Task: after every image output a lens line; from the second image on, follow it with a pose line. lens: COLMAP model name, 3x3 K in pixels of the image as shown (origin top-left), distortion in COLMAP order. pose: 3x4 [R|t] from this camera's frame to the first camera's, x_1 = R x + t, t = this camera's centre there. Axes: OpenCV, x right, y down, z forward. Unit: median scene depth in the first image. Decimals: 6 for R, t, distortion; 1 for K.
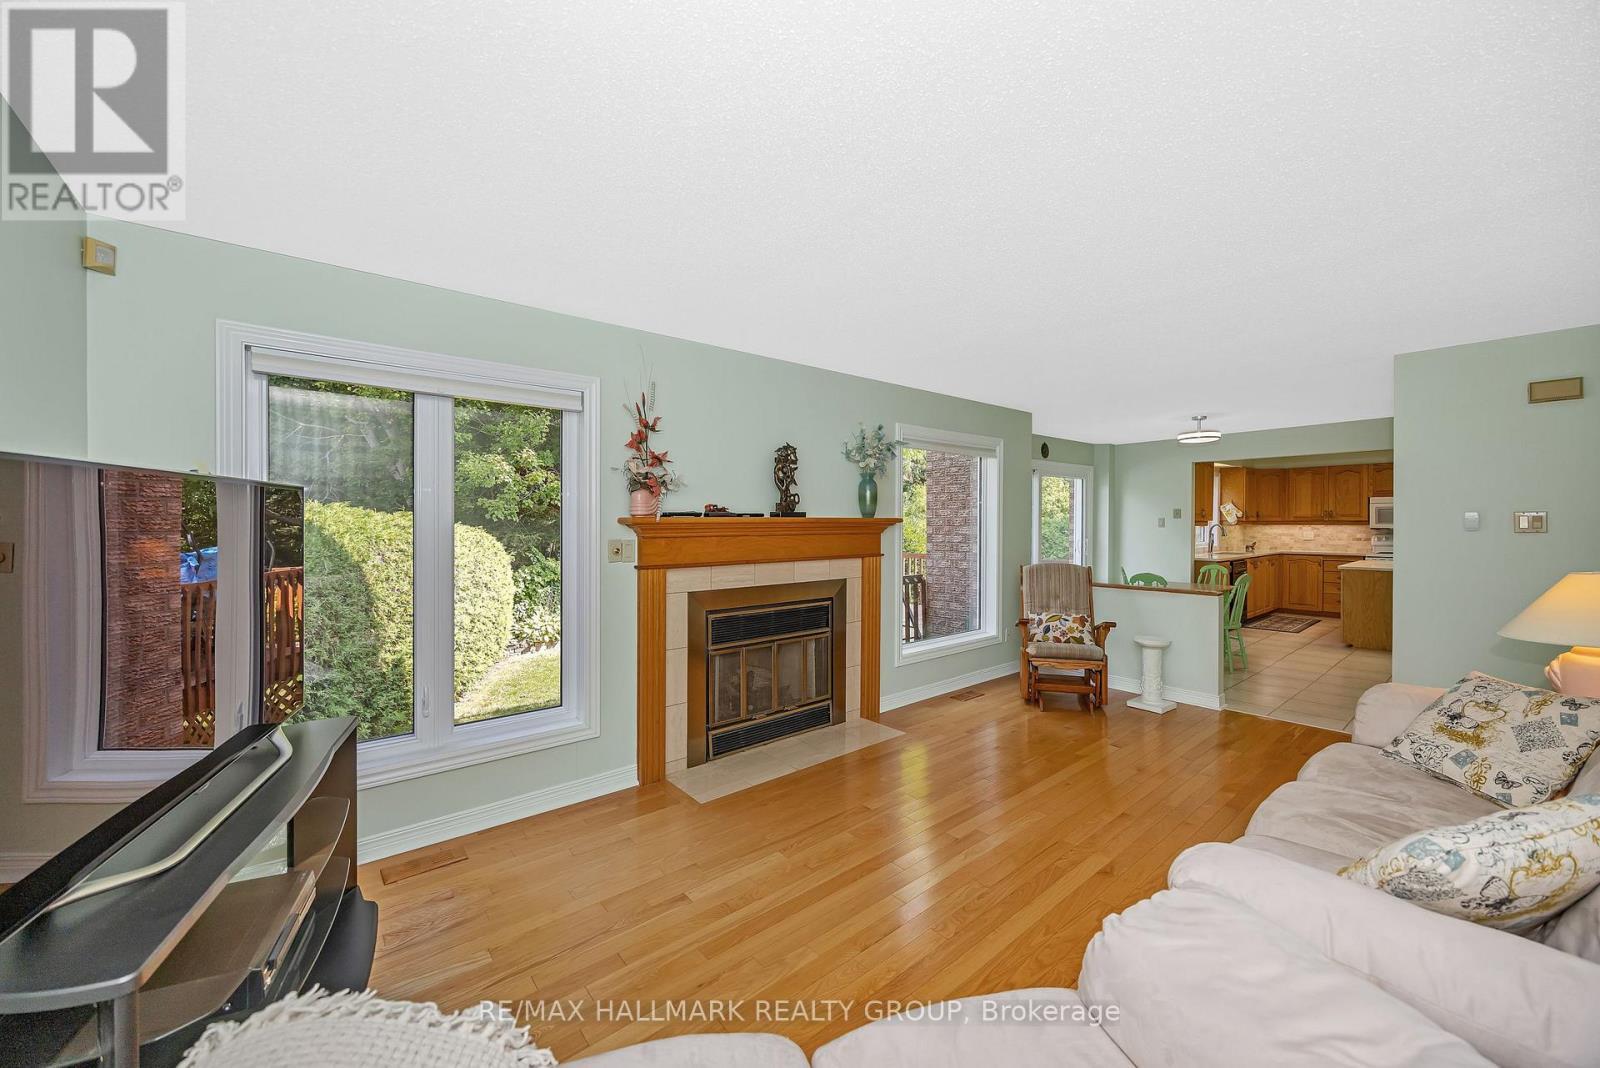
lens RADIAL K [[610.6, 0, 788.8], [0, 610.6, 525.9], [0, 0, 1]] dist [-0.004022, -0.000041]
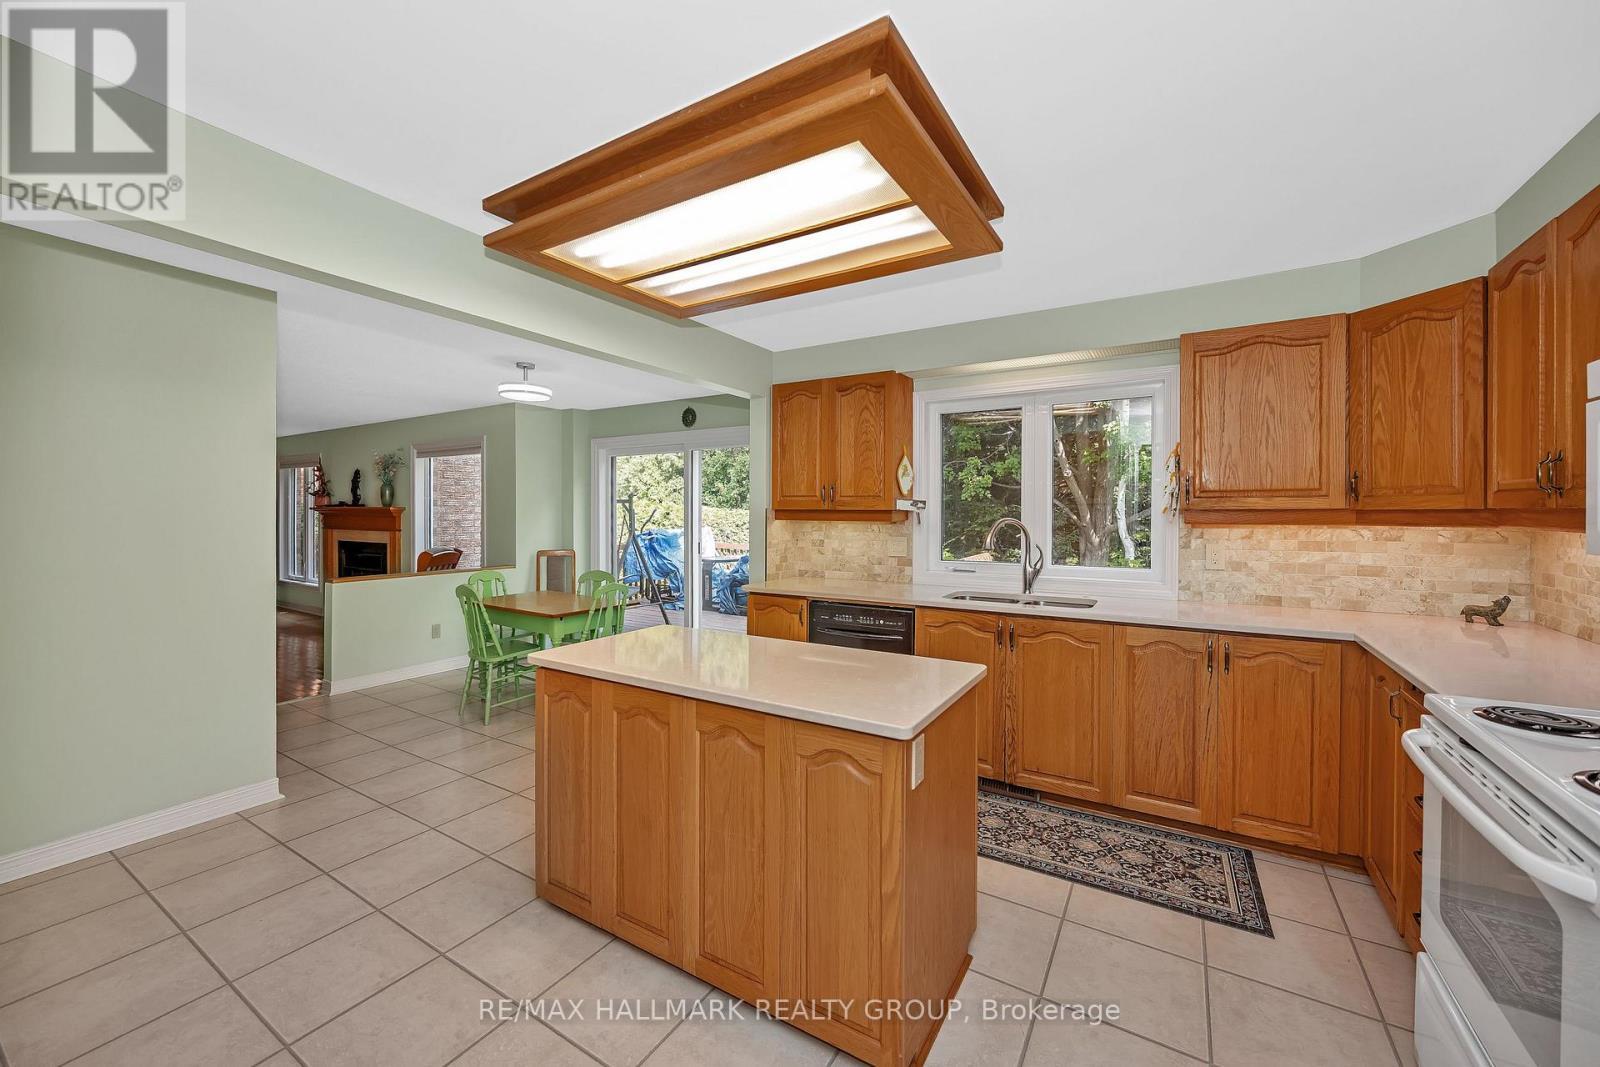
lens RADIAL K [[632.3, 0, 792.5], [0, 632.3, 525.8], [0, 0, 1]] dist [-0.016187, 0.000172]
pose [[0.317176, 0.024541, -0.948049, 0.982663], [-0.009359, 0.999697, 0.022747, -0.005322], [0.948321, 0.001658, 0.317309, 0.708627]]
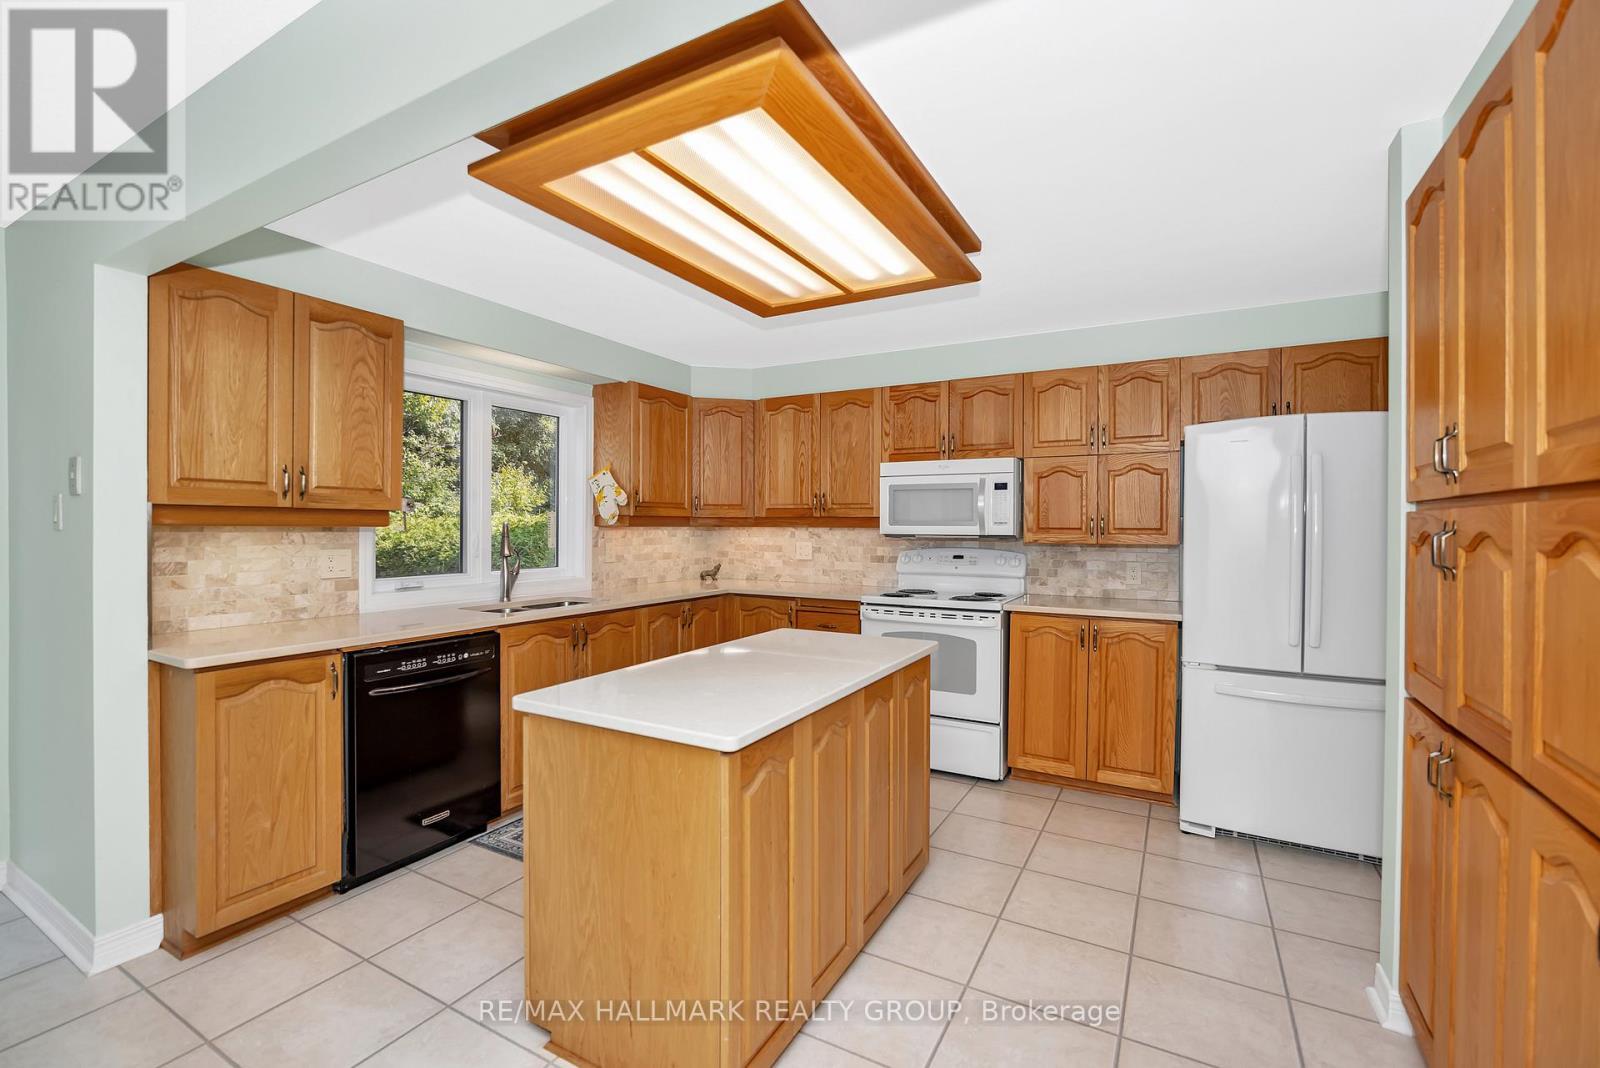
lens RADIAL K [[696.3, 0, 779.7], [0, 696.3, 537.4], [0, 0, 1]] dist [-0.017236, 0.002040]
pose [[0.935219, 0.001671, 0.354066, 0.673456], [-0.004435, 0.999966, 0.006995, 0.002533], [-0.354042, -0.008113, 0.935194, 0.532922]]
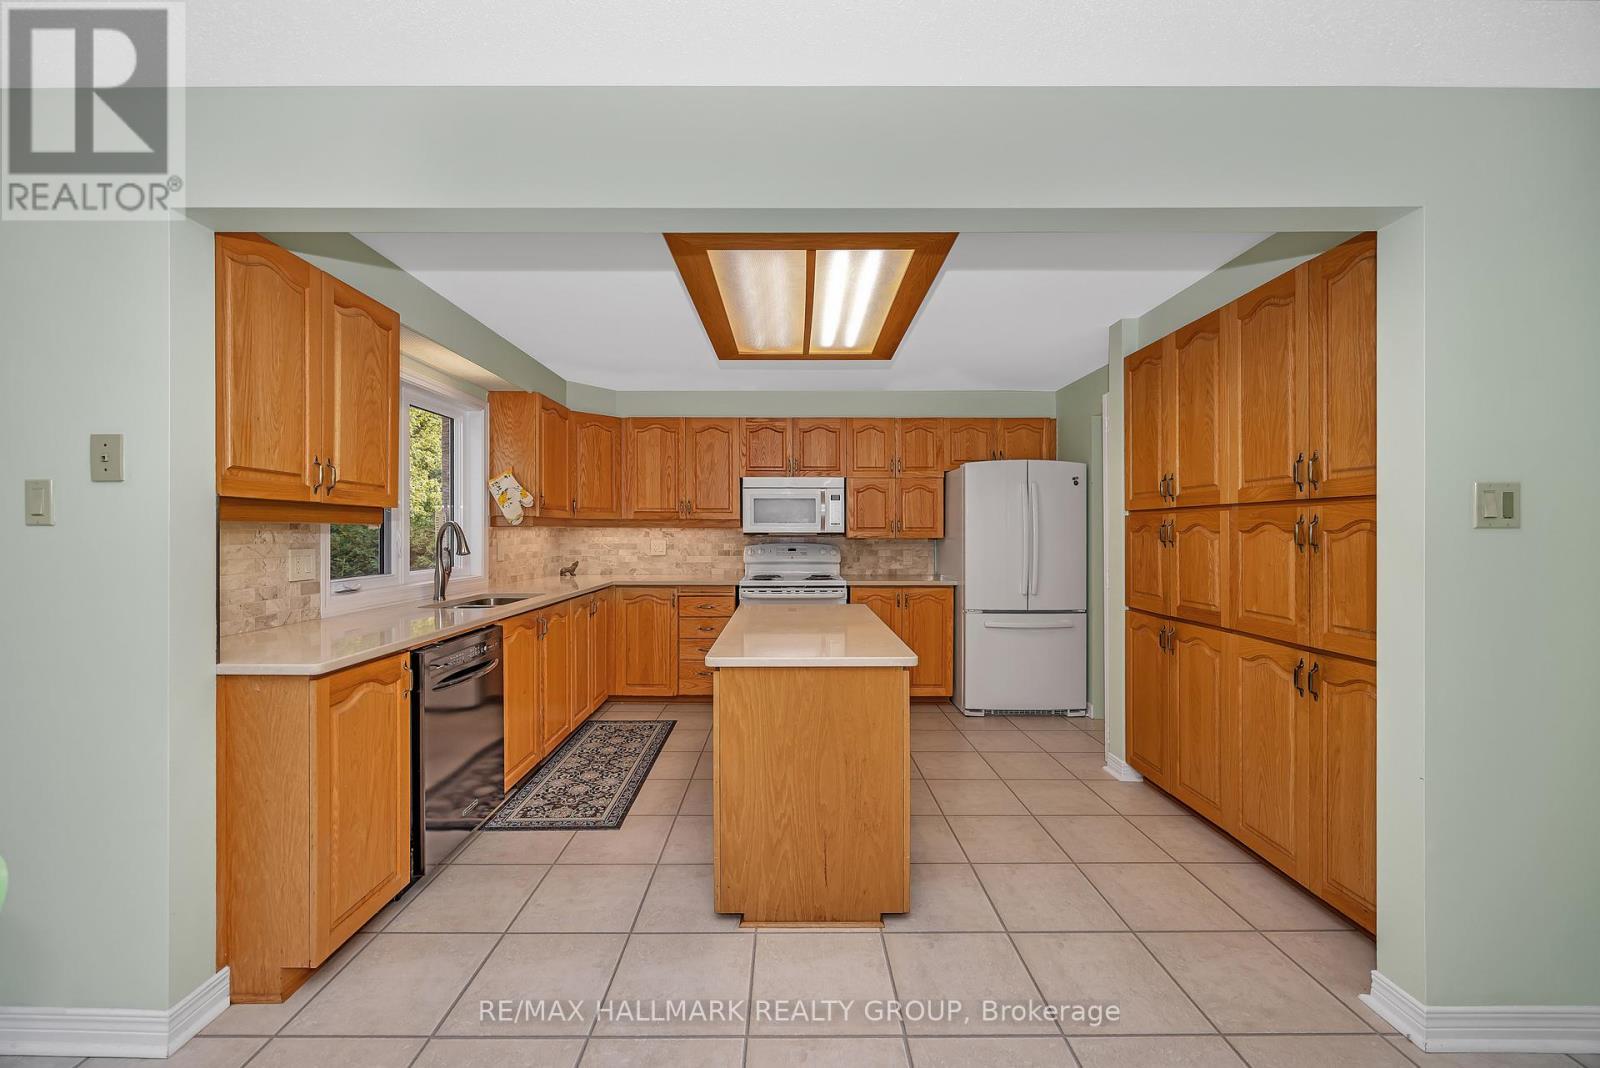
lens RADIAL K [[610.6, 0, 786.2], [0, 610.6, 538.7], [0, 0, 1]] dist [-0.004022, -0.000041]
pose [[0.633686, -0.005683, 0.773570, 0.520787], [0.004627, 0.999983, 0.003556, 0.006850], [-0.773577, 0.001326, 0.633701, 0.584180]]
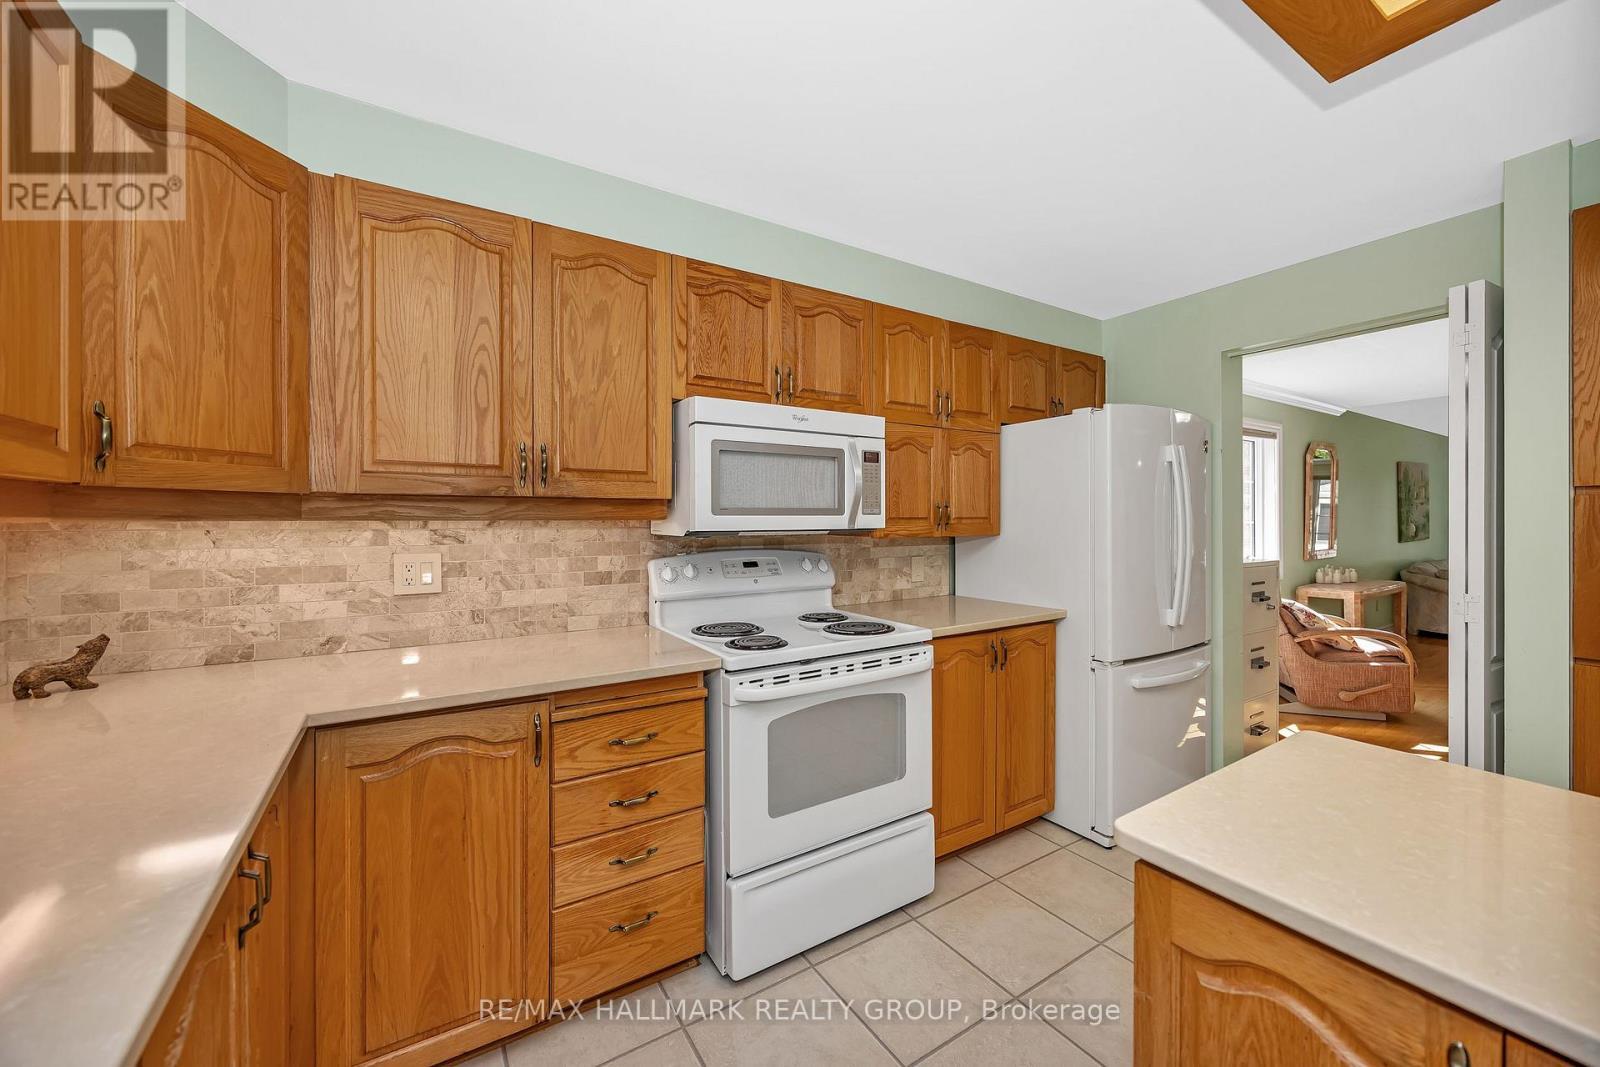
lens RADIAL K [[610.6, 0, 796.0], [0, 610.6, 525.0], [0, 0, 1]] dist [-0.004022, -0.000041]
pose [[0.120179, -0.008021, 0.992720, 0.692237], [0.010655, 0.999920, 0.006790, -0.000088], [-0.992695, 0.009761, 0.120255, 0.881379]]
